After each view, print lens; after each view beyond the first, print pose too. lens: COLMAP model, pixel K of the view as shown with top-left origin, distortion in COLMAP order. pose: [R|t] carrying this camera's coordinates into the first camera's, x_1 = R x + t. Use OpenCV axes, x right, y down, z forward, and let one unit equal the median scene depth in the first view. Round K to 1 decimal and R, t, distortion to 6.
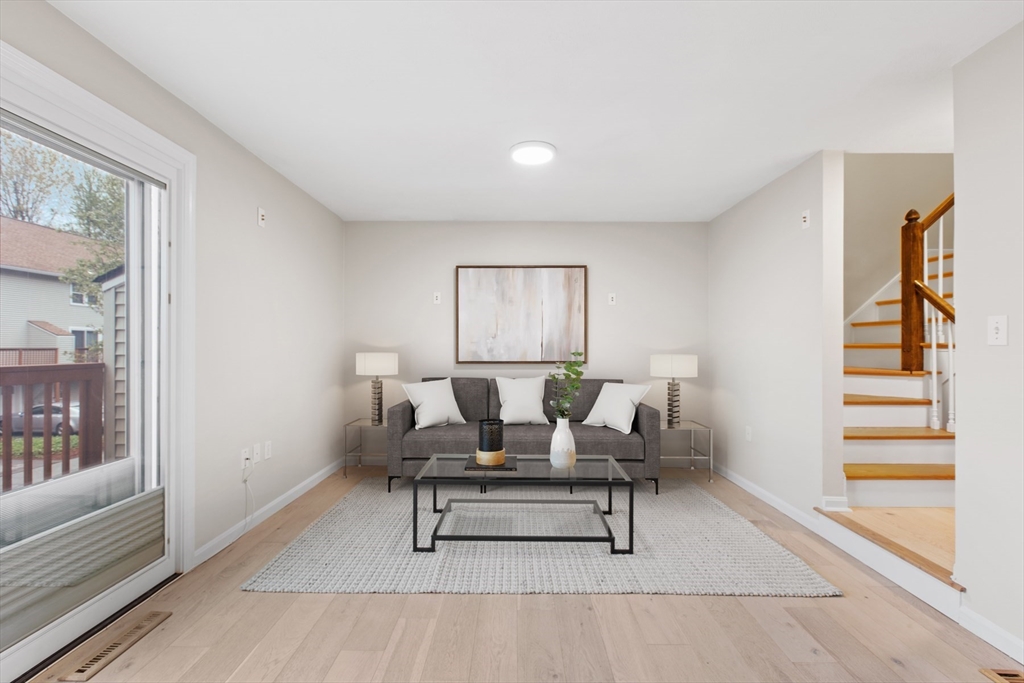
lens RADIAL K [[455.8, 0, 510.7], [0, 455.8, 342.1], [0, 0, 1]] dist [-0.001611, 0.000377]
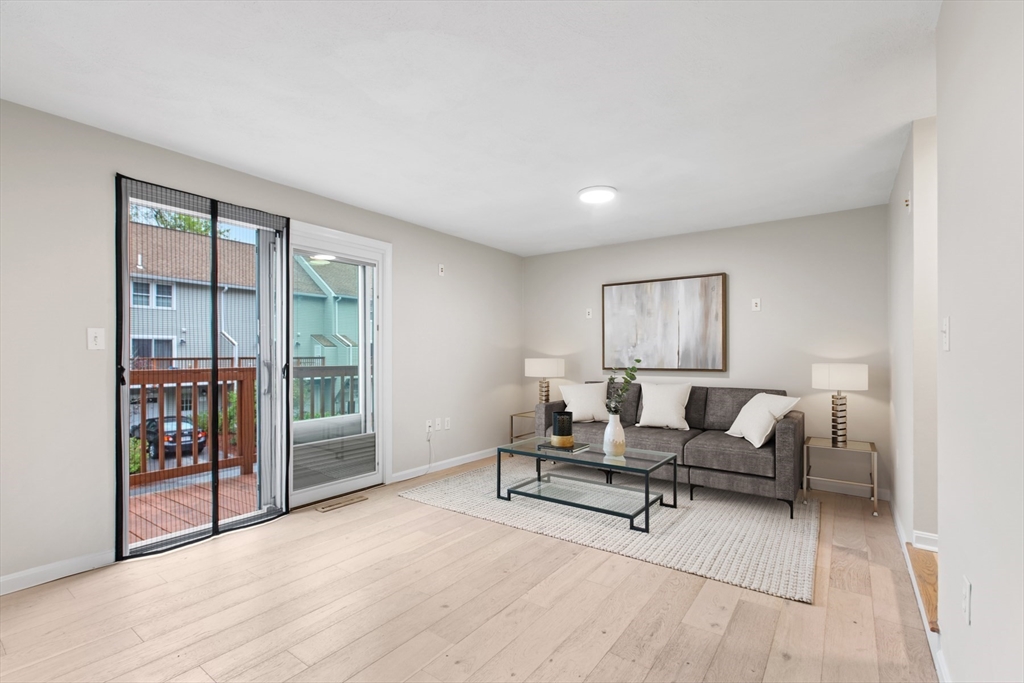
lens RADIAL K [[455.8, 0, 505.2], [0, 455.8, 351.3], [0, 0, 1]] dist [-0.001611, 0.000377]
pose [[0.814131, -0.006241, -0.580648, 0.353355], [0.006506, 0.999978, -0.001625, 0.001271], [0.580645, -0.002454, 0.814153, -0.082705]]
